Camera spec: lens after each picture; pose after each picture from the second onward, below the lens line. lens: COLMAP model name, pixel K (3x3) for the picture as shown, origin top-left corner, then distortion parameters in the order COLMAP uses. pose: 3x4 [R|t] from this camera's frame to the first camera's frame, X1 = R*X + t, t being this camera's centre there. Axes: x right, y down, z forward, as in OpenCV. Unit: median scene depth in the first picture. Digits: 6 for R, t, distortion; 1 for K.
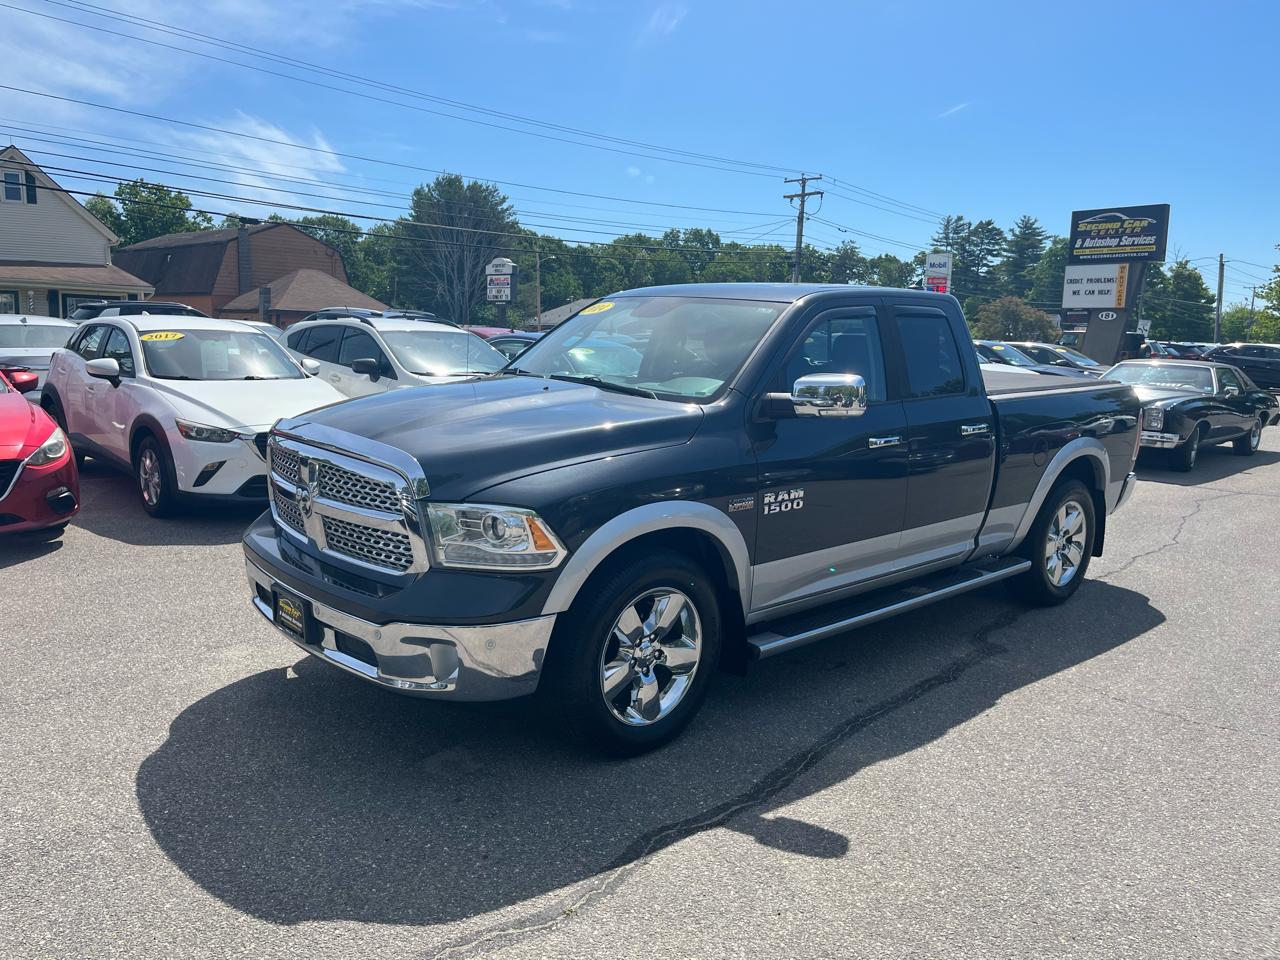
lens RADIAL K [[977.8, 0, 635.9], [0, 977.8, 461.7], [0, 0, 1]] dist [0.052029, -0.067801]
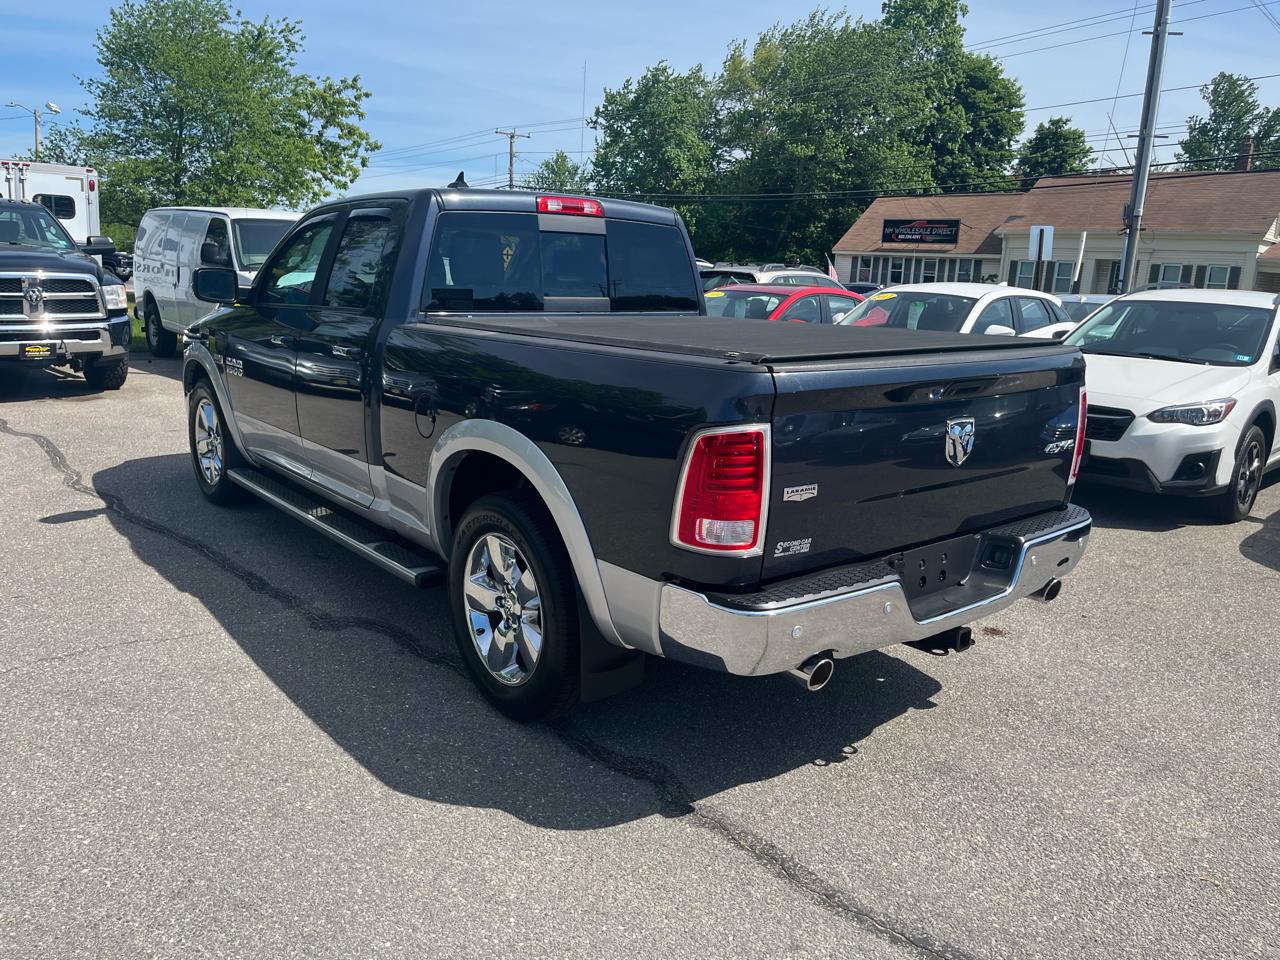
lens RADIAL K [[977.8, 0, 645.3], [0, 977.8, 479.6], [0, 0, 1]] dist [0.052029, -0.067801]
pose [[-0.060839, 0.174183, -0.982832, 1.321633], [-0.186318, 0.965368, 0.182621, -0.144655], [0.980604, 0.194230, -0.026278, 1.472009]]
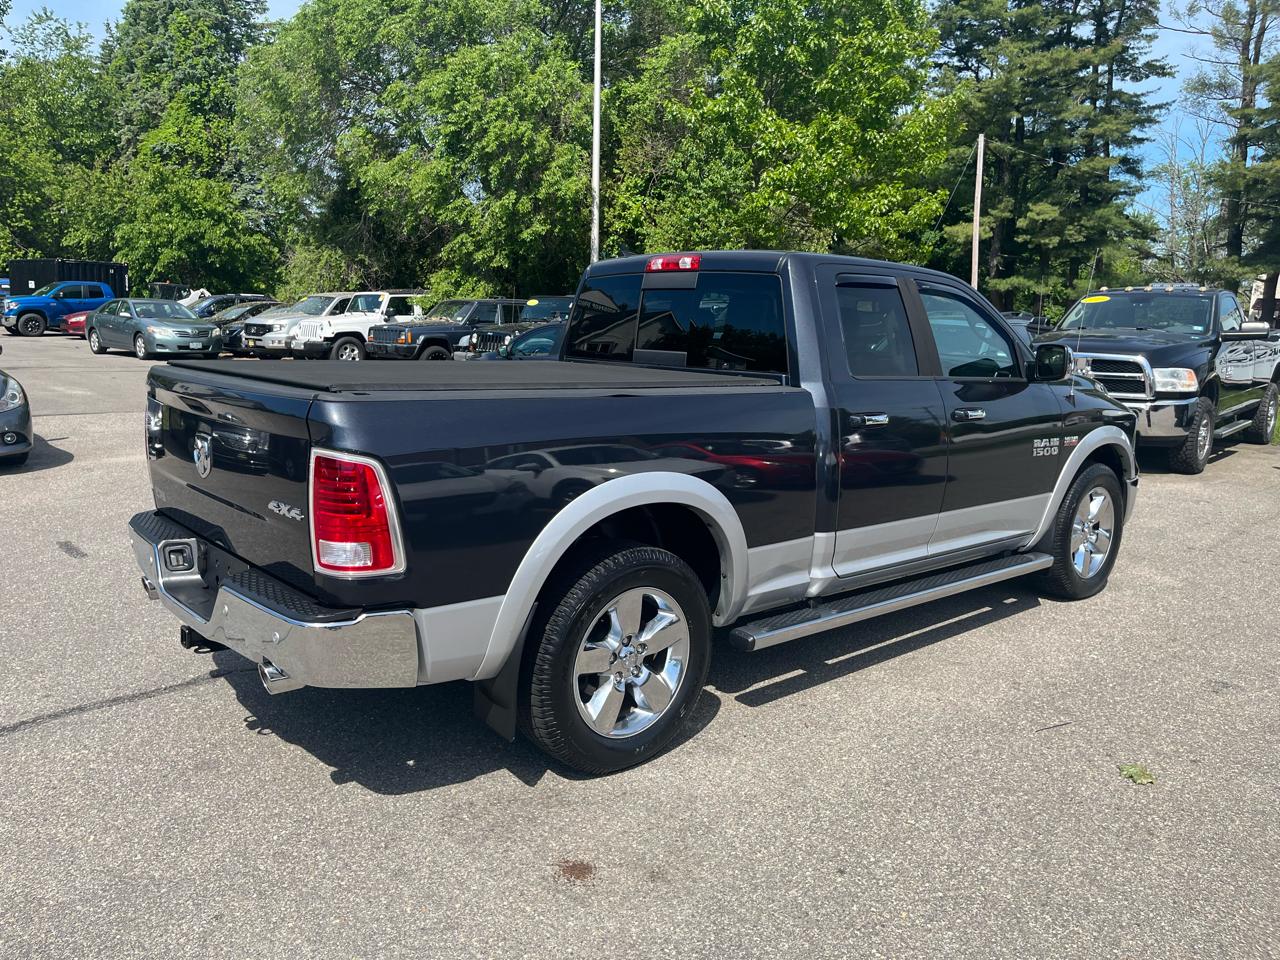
lens RADIAL K [[977.8, 0, 633.6], [0, 977.8, 484.7], [0, 0, 1]] dist [0.052029, -0.067801]
pose [[-0.997351, -0.069195, 0.022423, 0.295689], [-0.058401, 0.945536, 0.320237, -0.323458], [-0.043360, 0.318079, -0.947072, 2.357813]]
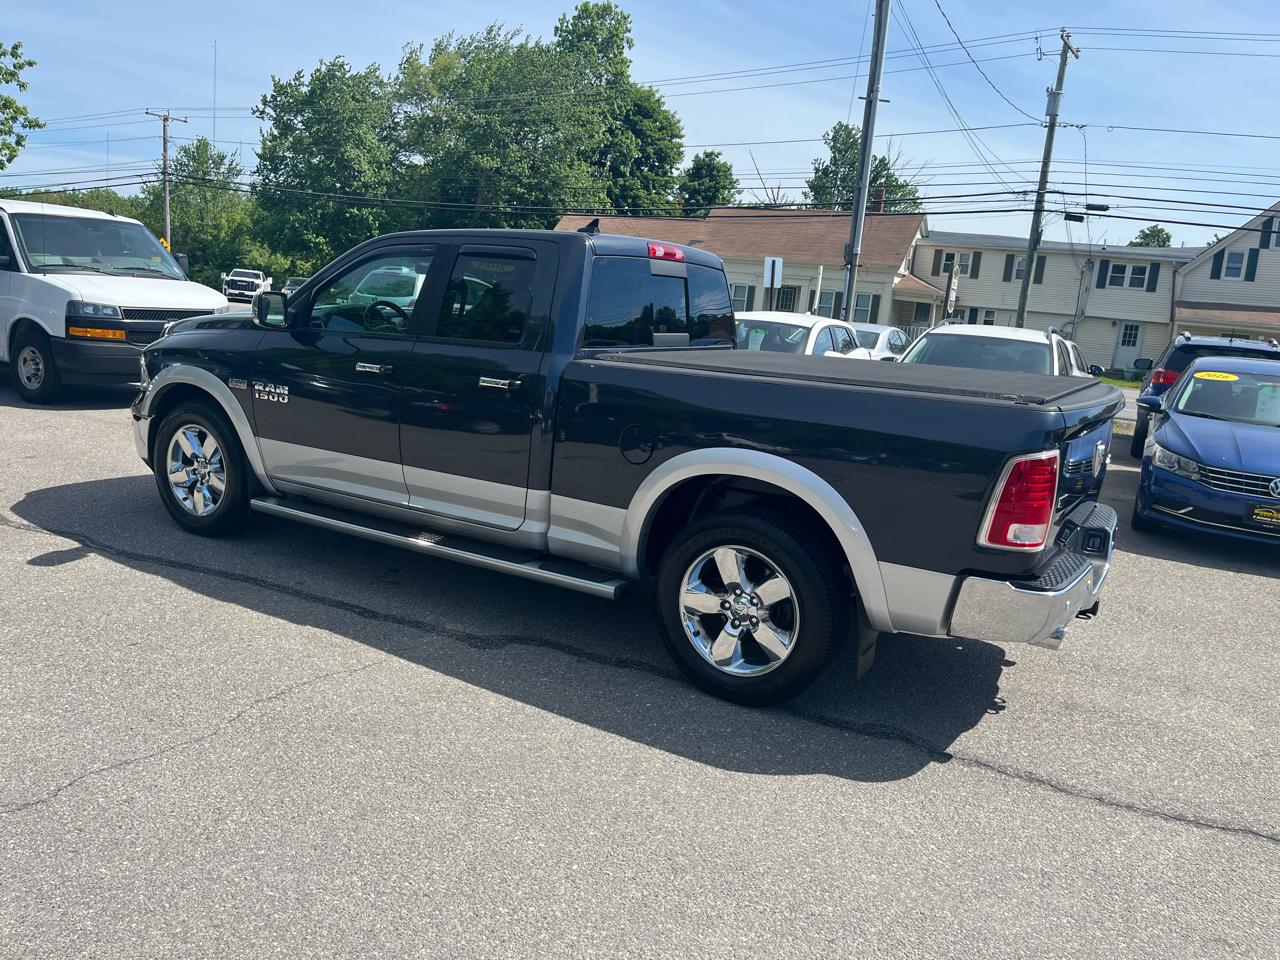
lens RADIAL K [[977.8, 0, 643.3], [0, 977.8, 486.1], [0, 0, 1]] dist [0.052029, -0.067801]
pose [[0.279548, 0.169946, -0.944972, 1.385990], [-0.205811, 0.971939, 0.113911, -0.079362], [0.937814, 0.162642, 0.306681, 0.991830]]
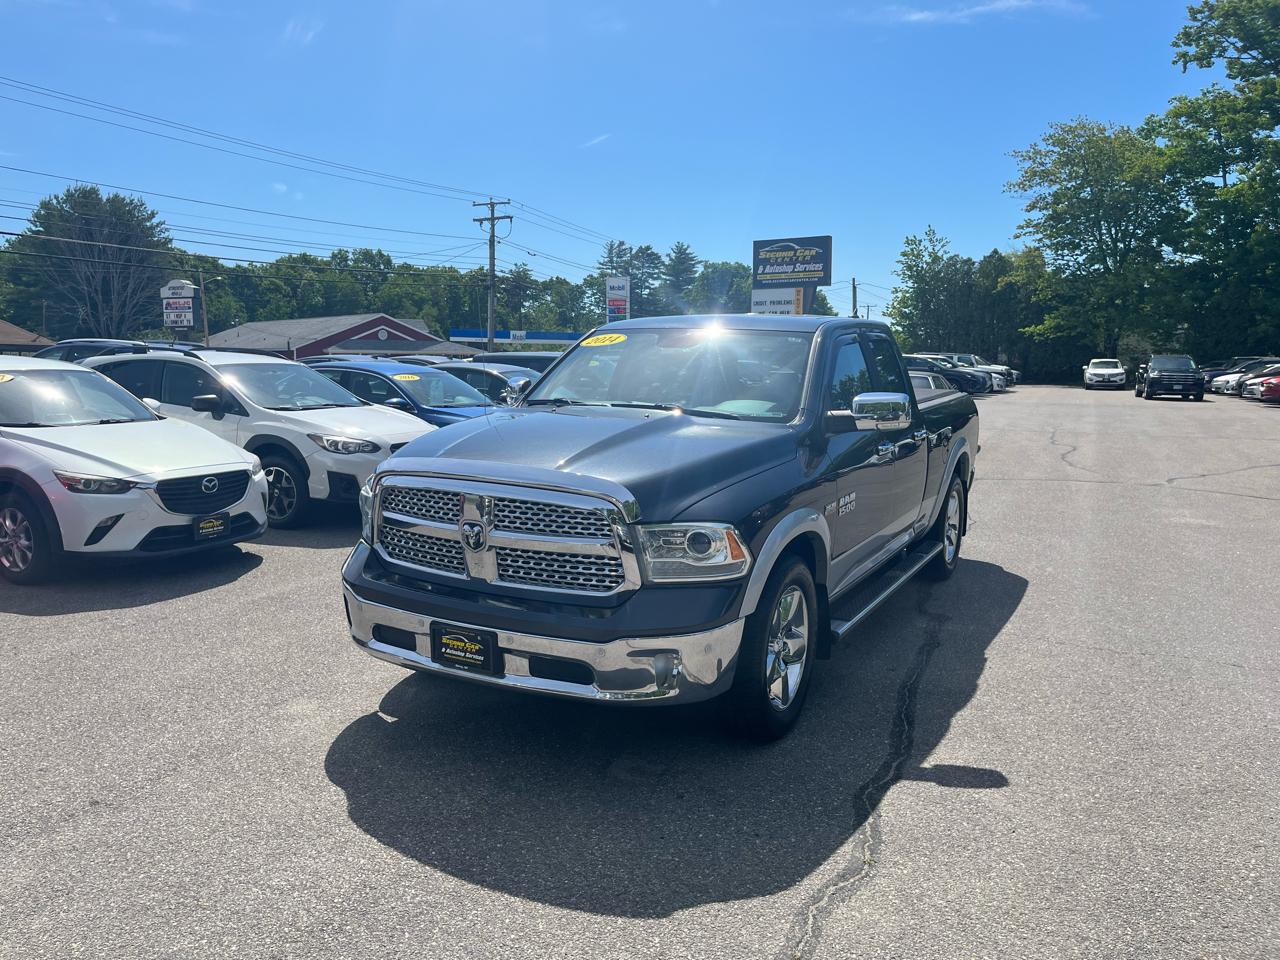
lens RADIAL K [[977.8, 0, 640.2], [0, 977.8, 467.6], [0, 0, 1]] dist [0.052029, -0.067801]
pose [[0.943609, -0.061643, 0.325272, -0.416274], [0.066541, 0.997776, -0.003942, -0.012616], [-0.324306, 0.025364, 0.945612, -0.015775]]
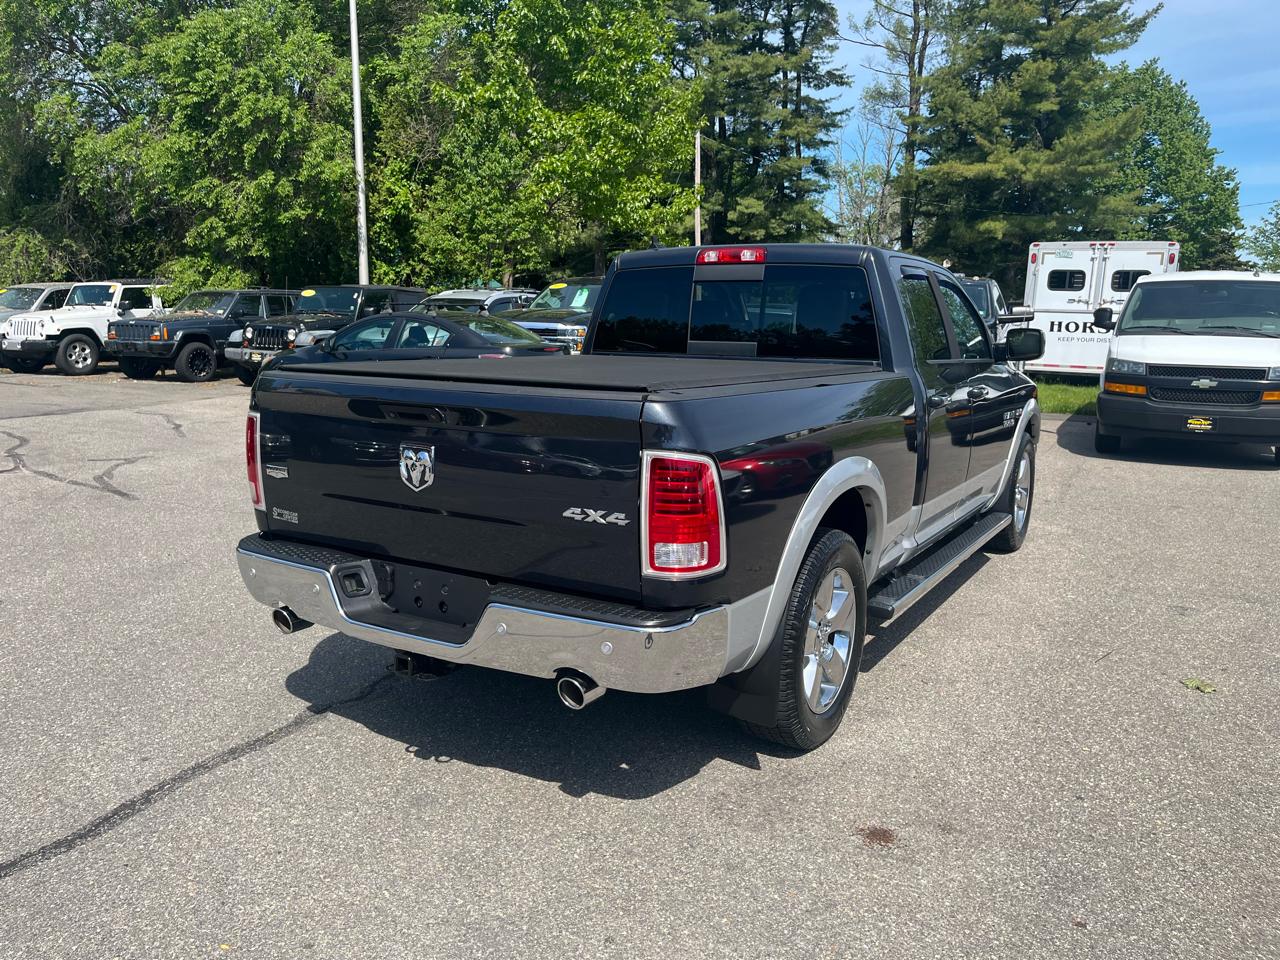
lens RADIAL K [[977.8, 0, 642.1], [0, 977.8, 495.9], [0, 0, 1]] dist [0.052029, -0.067801]
pose [[-0.960860, -0.000327, -0.277033, 0.676858], [-0.092025, 0.943593, 0.318064, -0.299410], [0.261302, 0.331109, -0.906691, 2.326266]]
